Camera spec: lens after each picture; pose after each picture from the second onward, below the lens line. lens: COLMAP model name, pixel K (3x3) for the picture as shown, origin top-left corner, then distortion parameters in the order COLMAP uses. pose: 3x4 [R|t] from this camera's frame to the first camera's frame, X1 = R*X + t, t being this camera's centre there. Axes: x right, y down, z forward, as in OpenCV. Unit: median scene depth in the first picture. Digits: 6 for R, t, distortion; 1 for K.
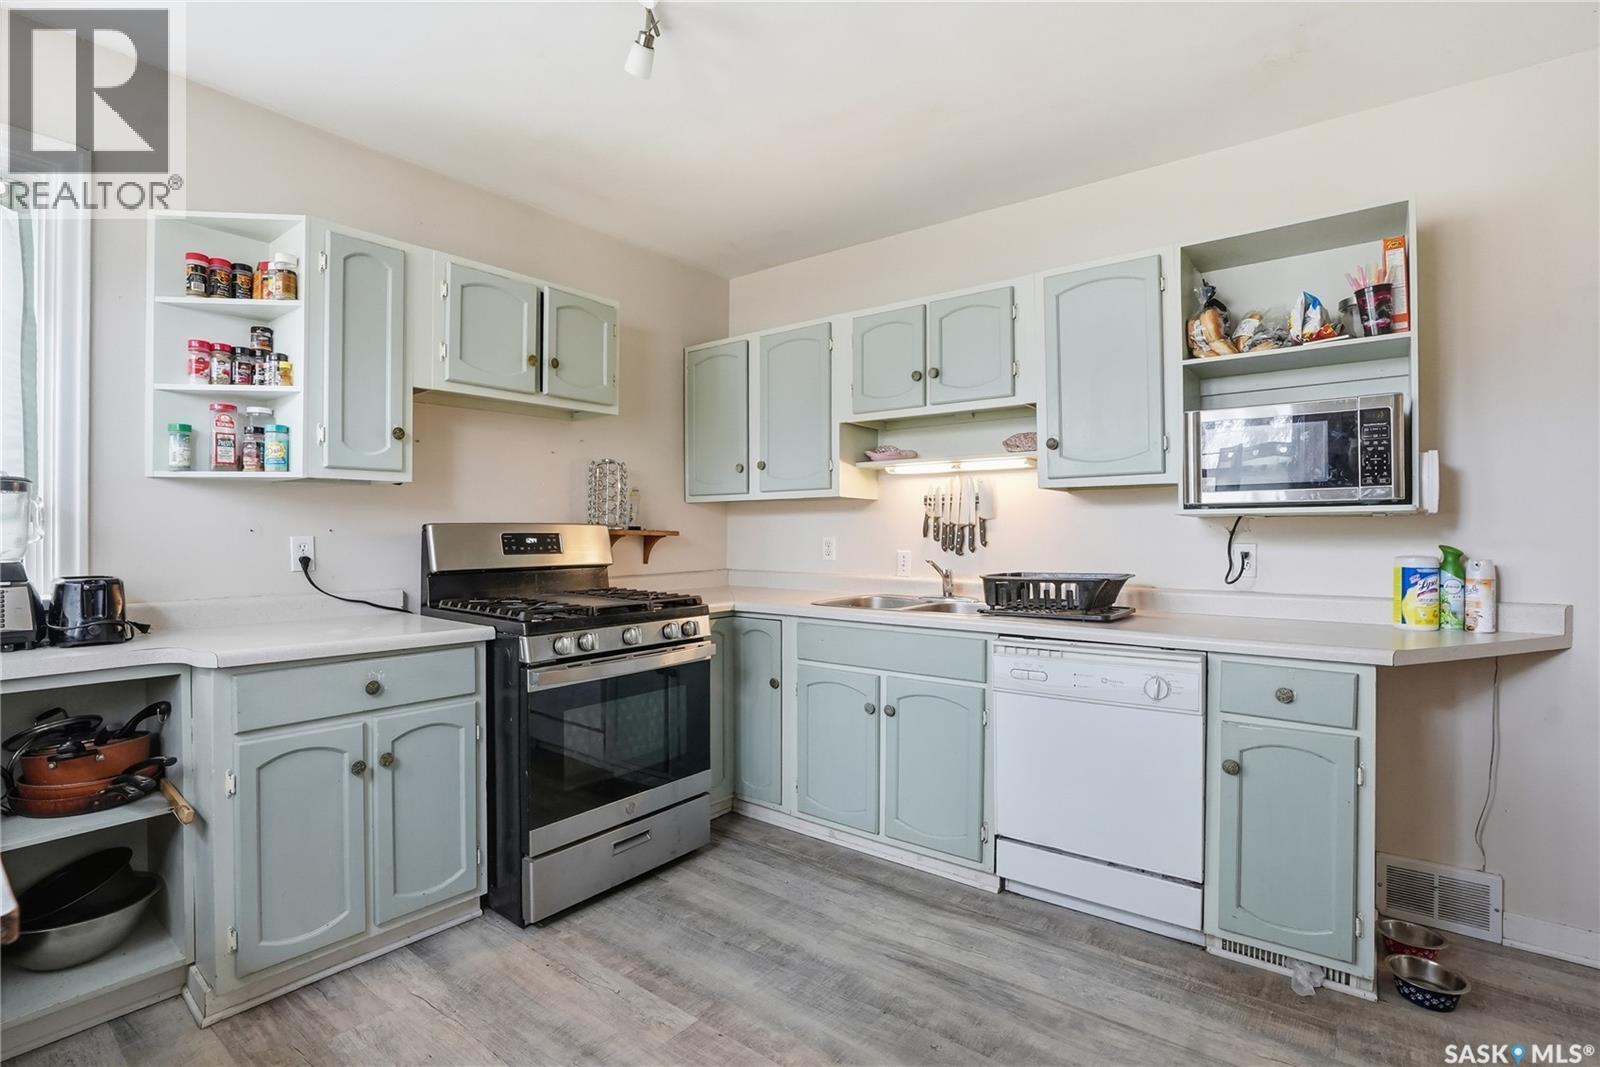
lens RADIAL K [[761.1, 0, 776.1], [0, 761.1, 534.5], [0, 0, 1]] dist [-0.075900, 0.033256]
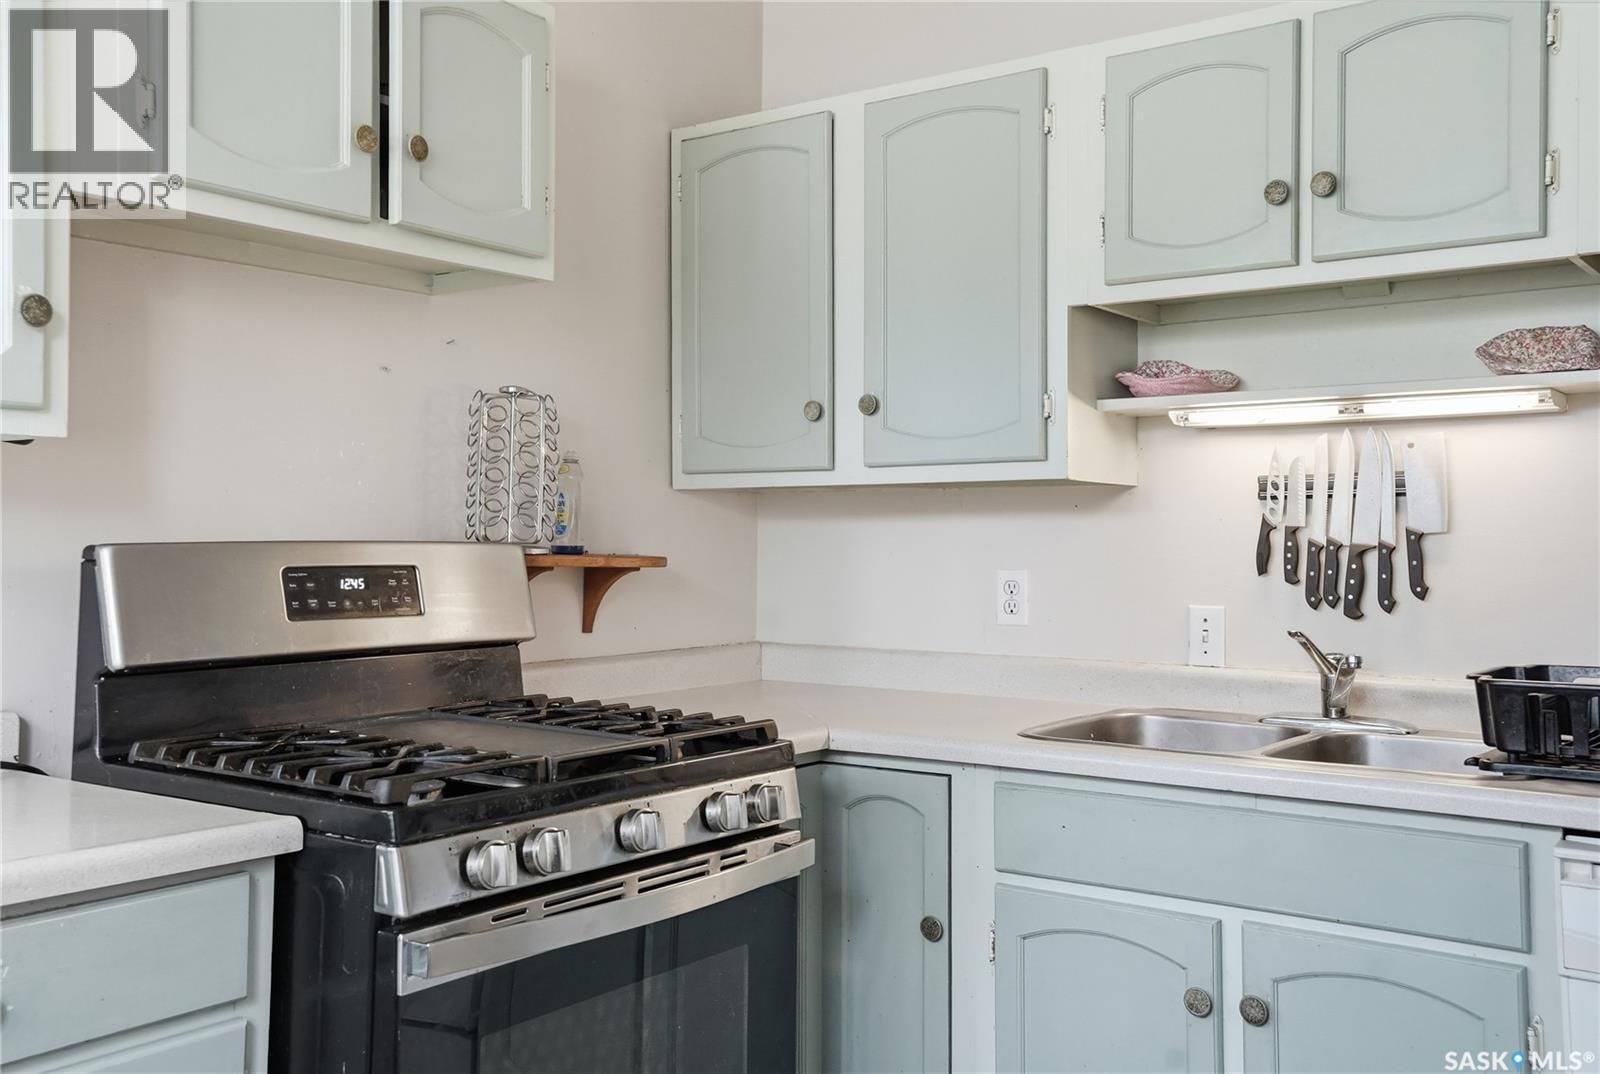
lens RADIAL K [[1552.5, 0, 753.9], [0, 1552.5, 503.0], [0, 0, 1]] dist [0.014621, 0.182359]
pose [[0.999226, 0.004243, 0.039116, -0.147901], [-0.003158, 0.999610, -0.027761, -0.013680], [-0.039219, 0.027616, 0.998849, 0.162606]]
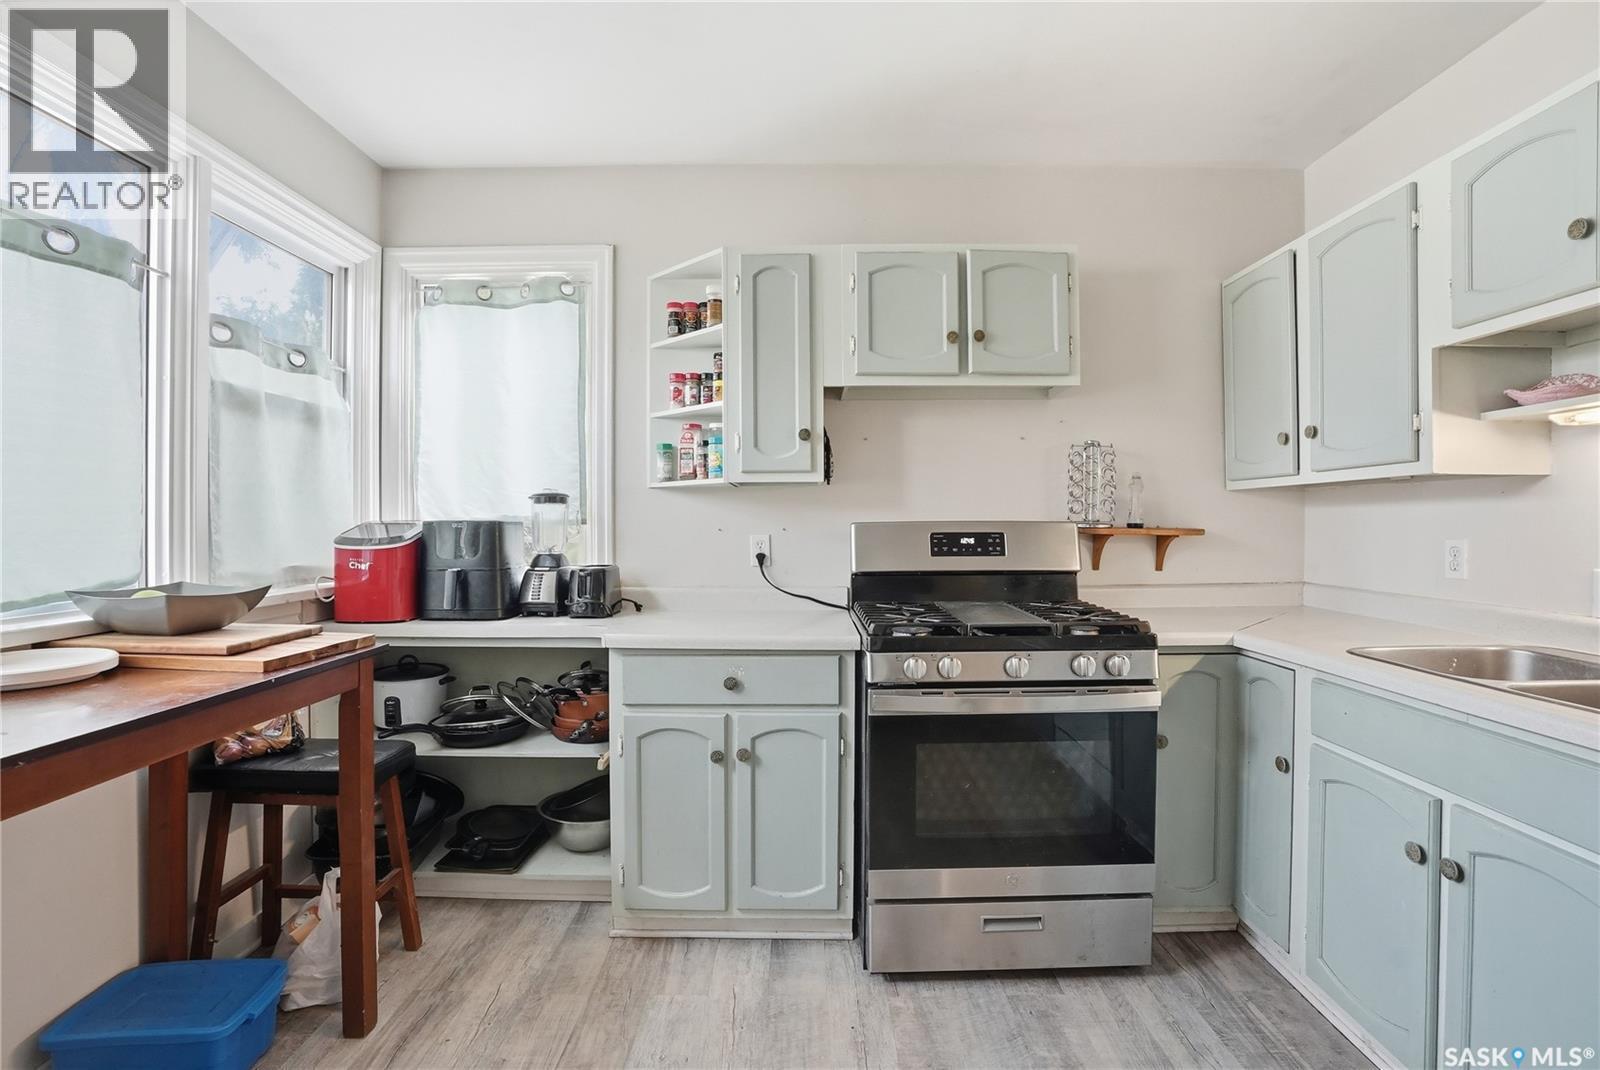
lens RADIAL K [[746.4, 0, 806.0], [0, 746.4, 529.0], [0, 0, 1]] dist [-0.074925, 0.026086]
pose [[0.627965, 0.005009, -0.778225, 0.245863], [0.000141, 0.999979, 0.006550, -0.012245], [0.778241, -0.004222, 0.627951, 0.320203]]
